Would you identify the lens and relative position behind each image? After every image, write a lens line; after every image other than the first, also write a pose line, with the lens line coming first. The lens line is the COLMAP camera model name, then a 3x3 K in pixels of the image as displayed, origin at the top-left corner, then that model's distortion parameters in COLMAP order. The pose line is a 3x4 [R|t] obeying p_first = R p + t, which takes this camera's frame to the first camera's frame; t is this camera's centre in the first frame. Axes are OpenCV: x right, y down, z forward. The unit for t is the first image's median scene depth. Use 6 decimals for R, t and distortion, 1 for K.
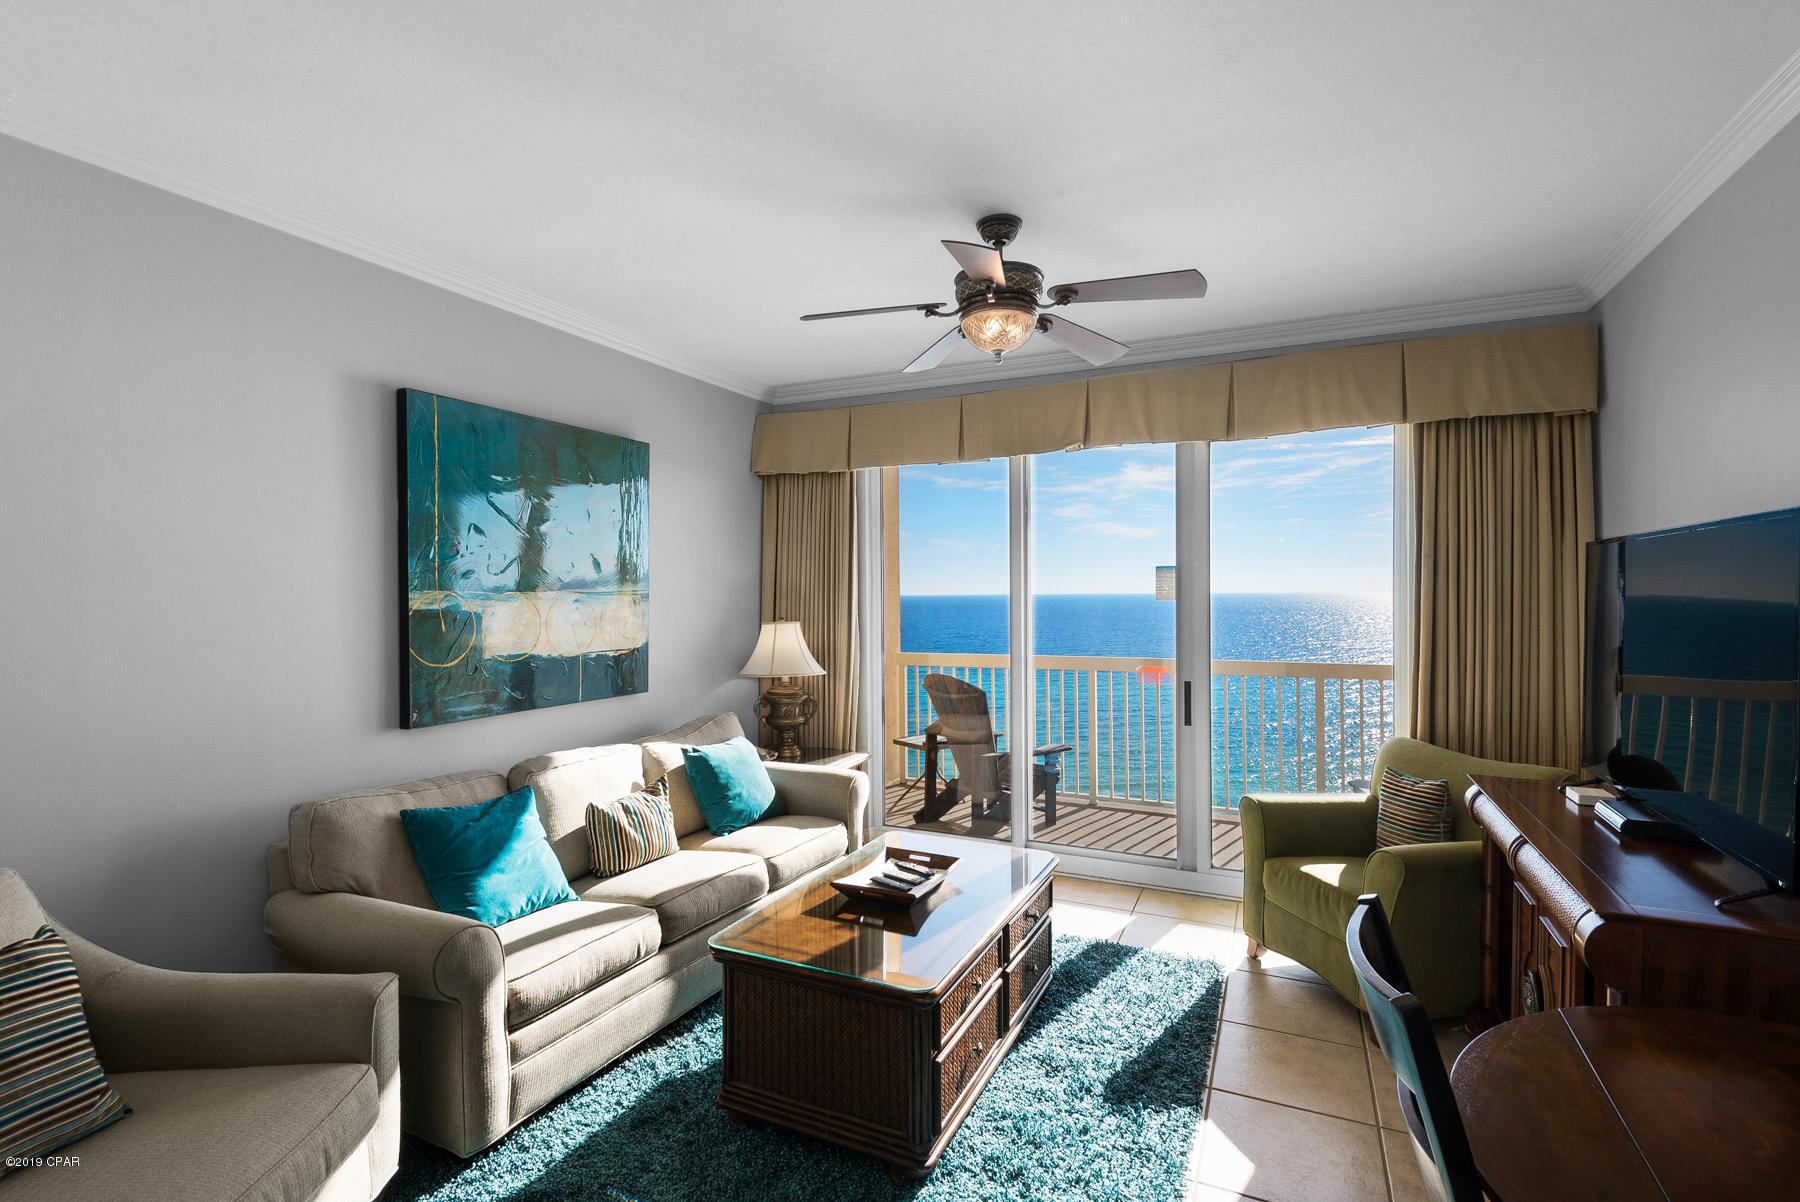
lens RADIAL K [[849.0, 0, 926.3], [0, 849.0, 603.6], [0, 0, 1]] dist [-0.001580, -0.006302]
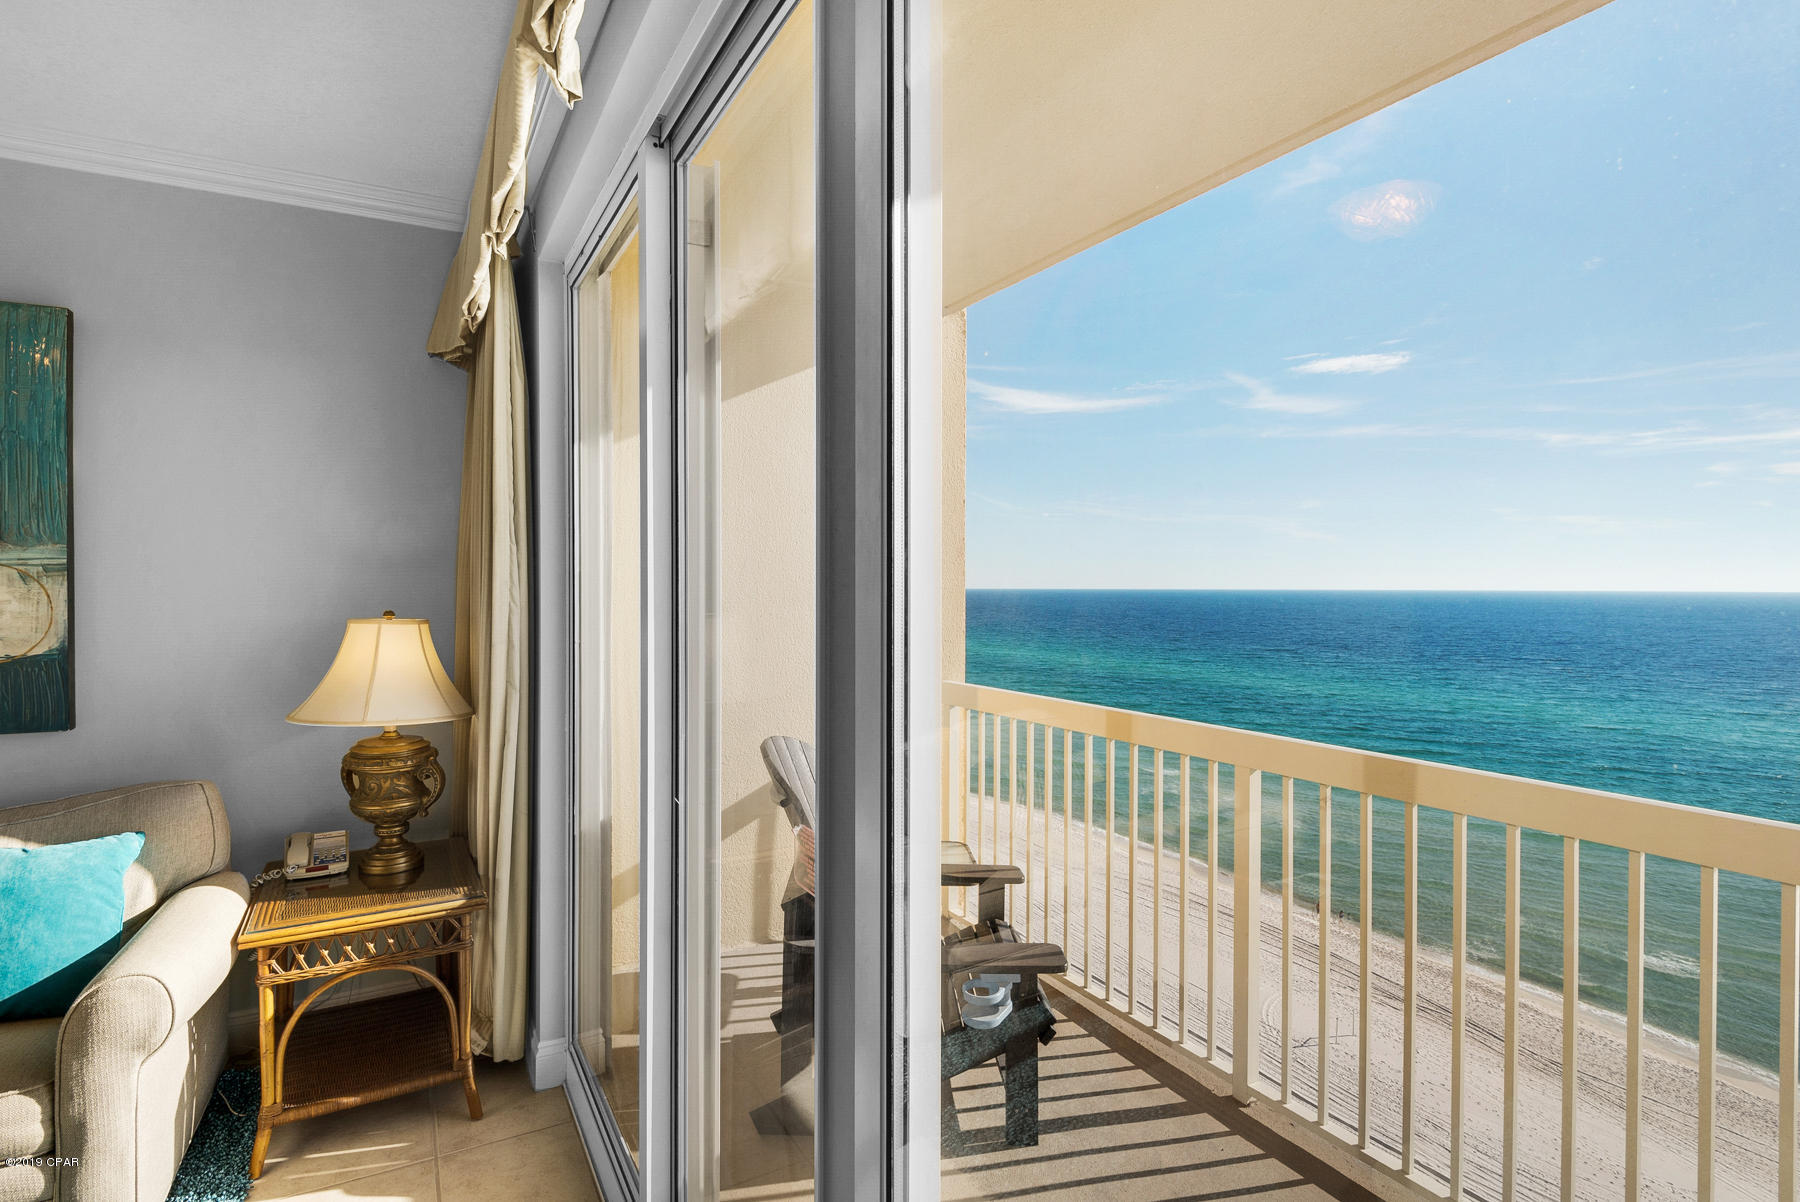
lens RADIAL K [[878.6, 0, 857.4], [0, 878.6, 594.0], [0, 0, 1]] dist [0.016316, -0.008797]
pose [[0.784483, 0.011915, -0.620035, 0.593177], [-0.019428, 0.999797, -0.005369, 0.001805], [0.619845, 0.016258, 0.784555, 1.052419]]
